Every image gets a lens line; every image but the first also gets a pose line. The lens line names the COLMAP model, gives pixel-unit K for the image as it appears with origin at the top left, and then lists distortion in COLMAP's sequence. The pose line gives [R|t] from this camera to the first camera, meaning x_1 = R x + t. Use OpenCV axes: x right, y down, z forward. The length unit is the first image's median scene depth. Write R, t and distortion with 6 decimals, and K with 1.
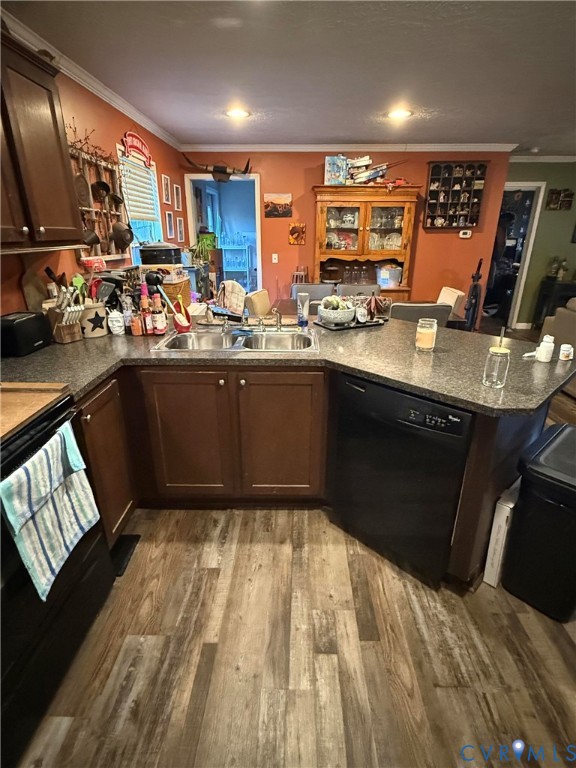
lens RADIAL K [[392.7, 0, 286.6], [0, 392.7, 386.5], [0, 0, 1]] dist [-0.002356, -0.000675]
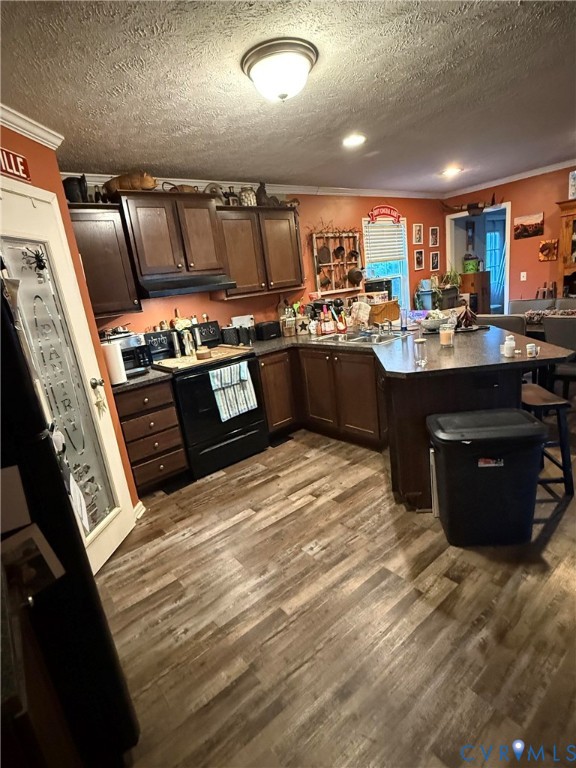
lens RADIAL K [[392.7, 0, 287.3], [0, 392.7, 384.1], [0, 0, 1]] dist [-0.002356, -0.000675]
pose [[0.639307, 0.115301, -0.760258, 0.962025], [-0.160798, 0.986881, 0.014454, 0.096861], [0.751951, 0.113008, 0.649461, -0.264265]]
